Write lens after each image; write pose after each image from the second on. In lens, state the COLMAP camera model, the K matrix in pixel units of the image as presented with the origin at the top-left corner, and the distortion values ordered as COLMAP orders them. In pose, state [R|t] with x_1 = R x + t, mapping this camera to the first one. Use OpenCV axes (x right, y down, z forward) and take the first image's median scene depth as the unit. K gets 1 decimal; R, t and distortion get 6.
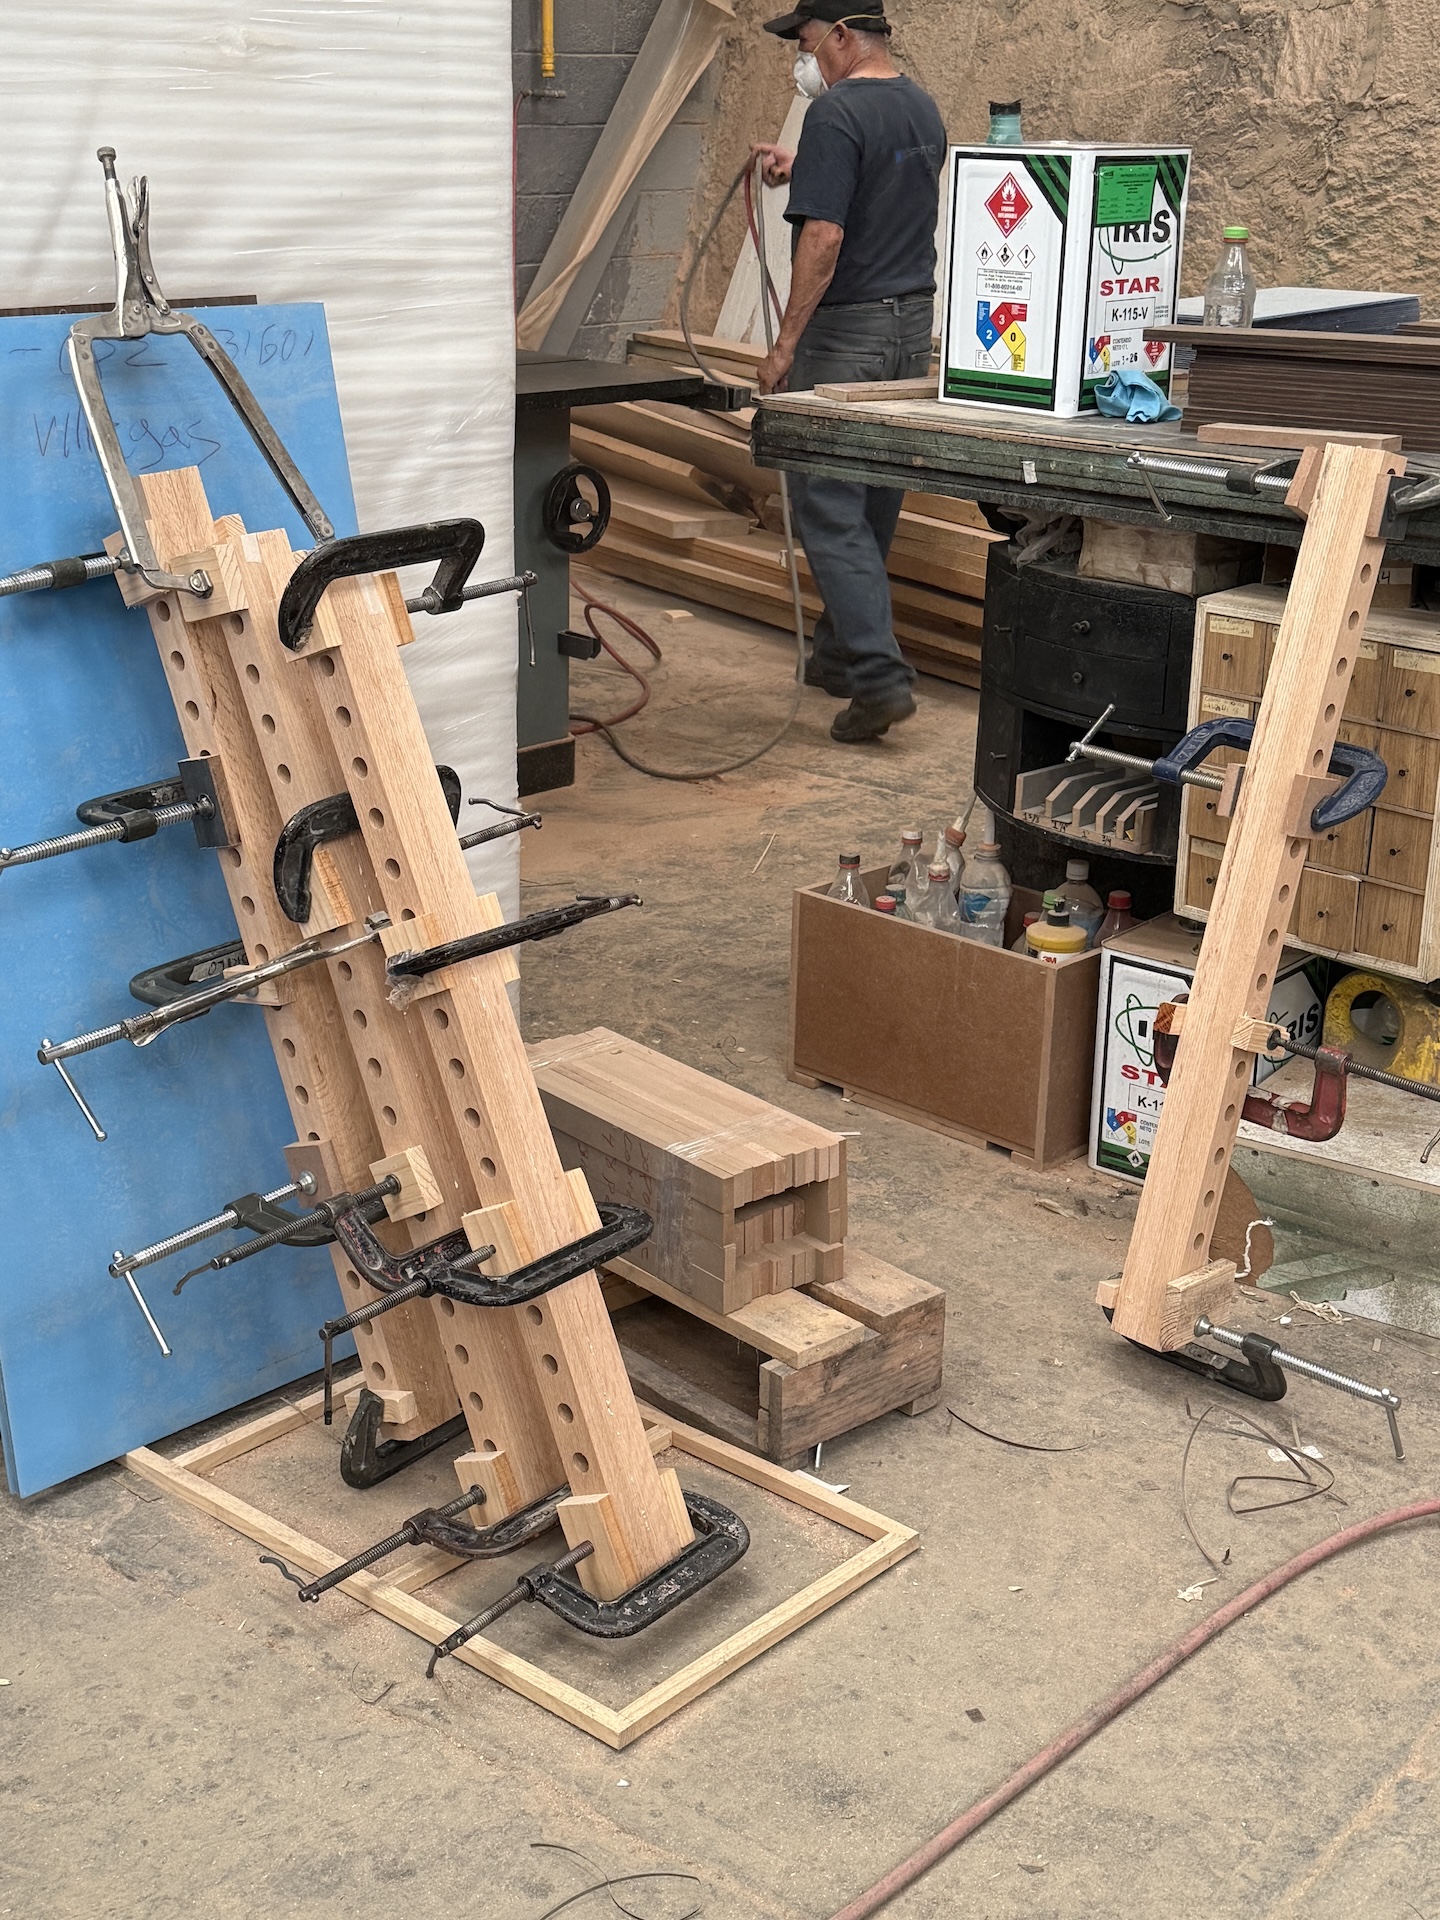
lens RADIAL K [[2548.7, 0, 719.6], [0, 2548.7, 961.1], [0, 0, 1]] dist [0.036238, 0.000000]
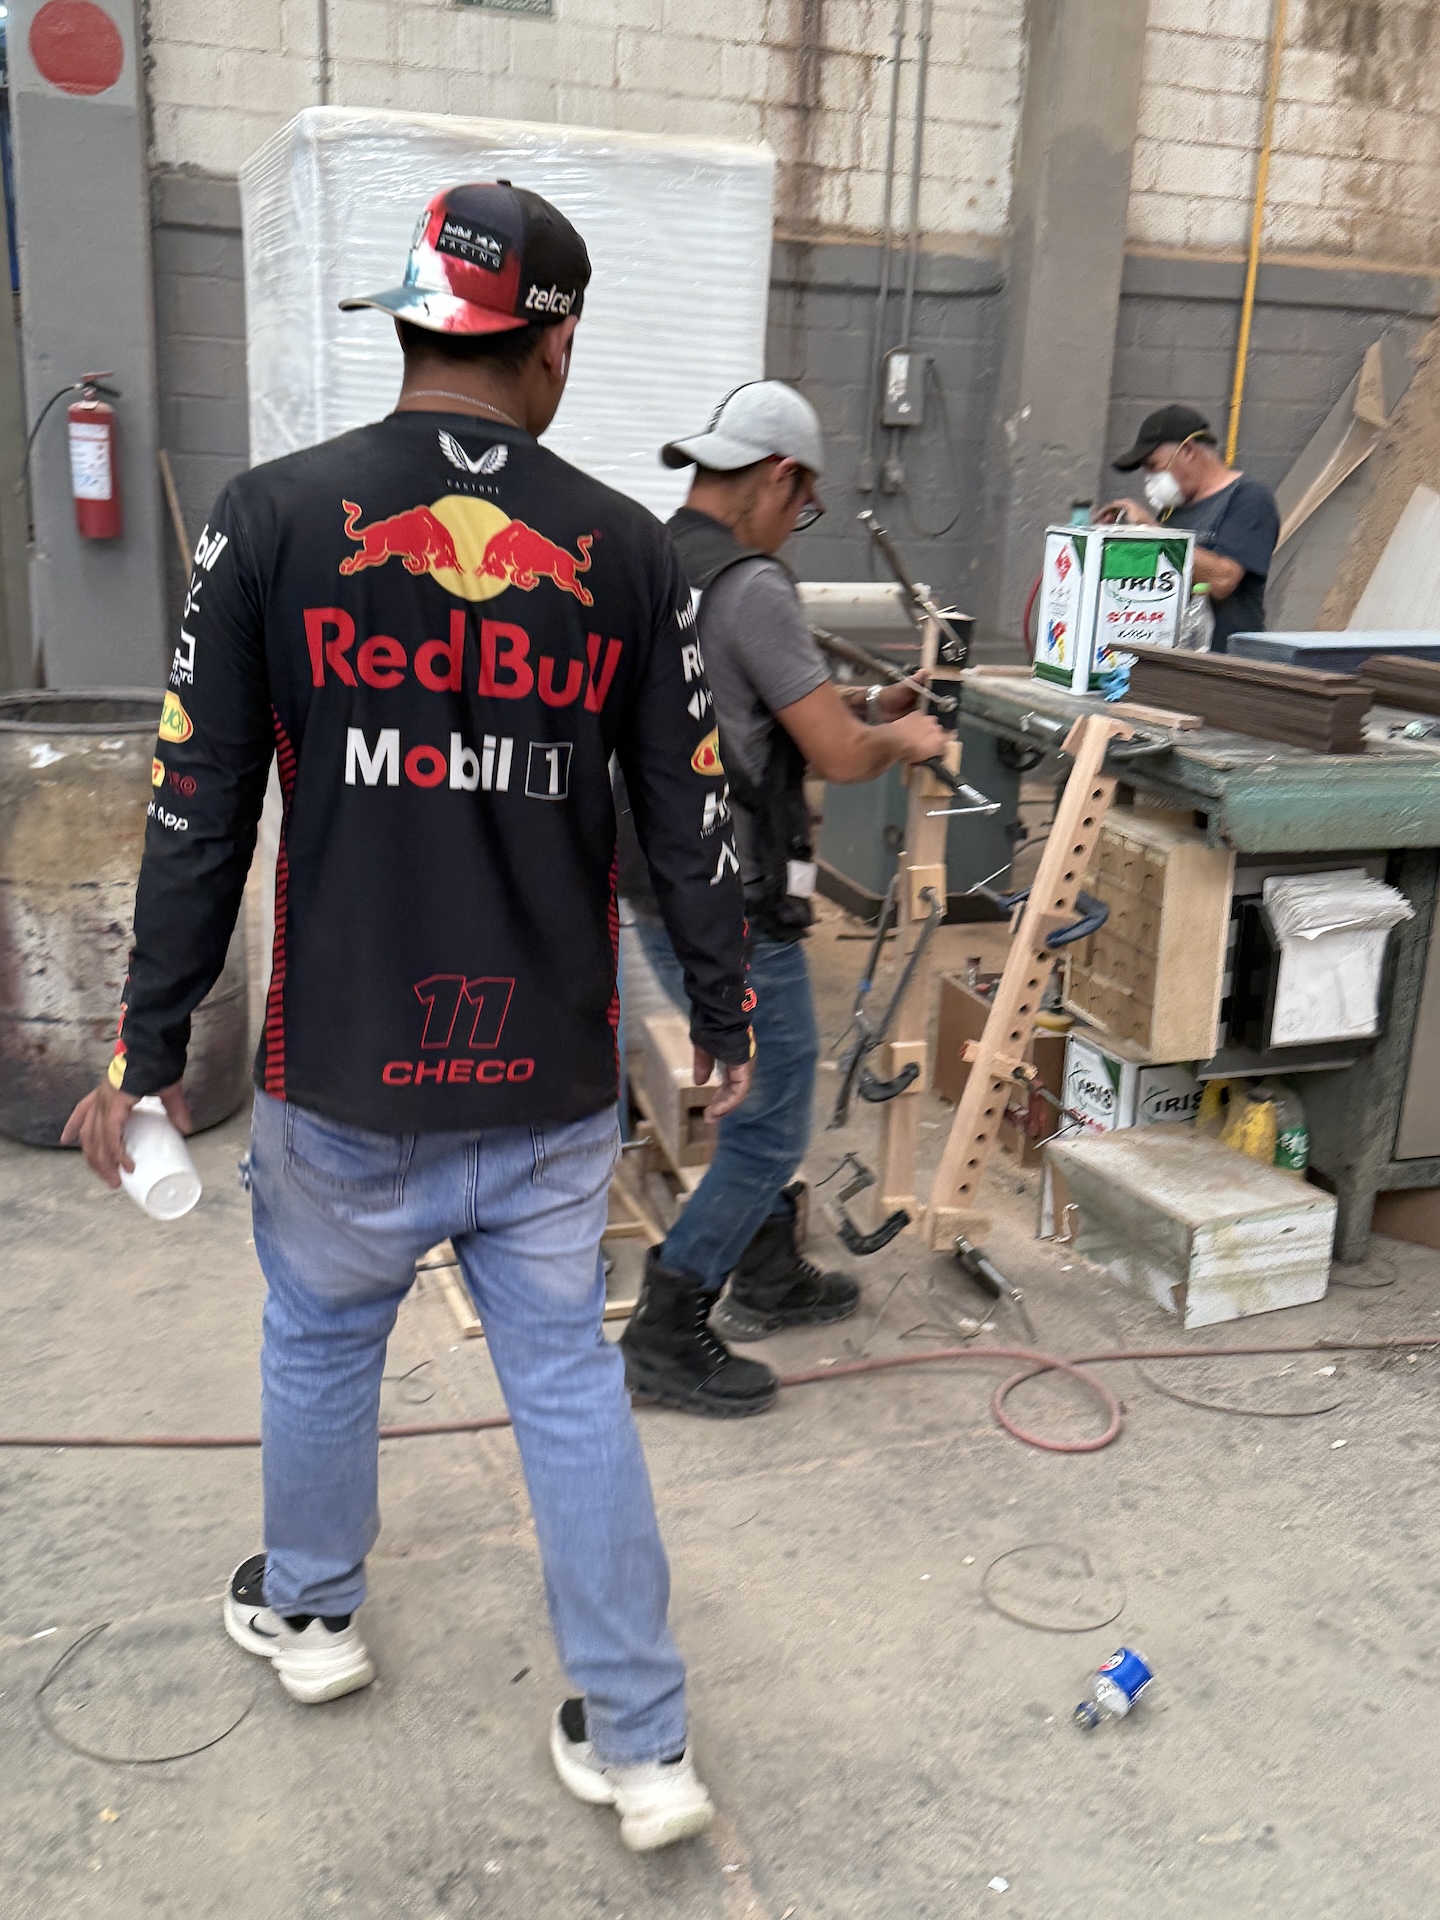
lens RADIAL K [[1870.6, 0, 720.2], [0, 1870.6, 961.0], [0, 0, 1]] dist [-0.007134, 0.000000]
pose [[0.880821, 0.145235, -0.450623, 0.488238], [-0.173956, 0.984491, -0.022727, 0.016800], [0.440334, 0.098407, 0.892425, -0.125848]]
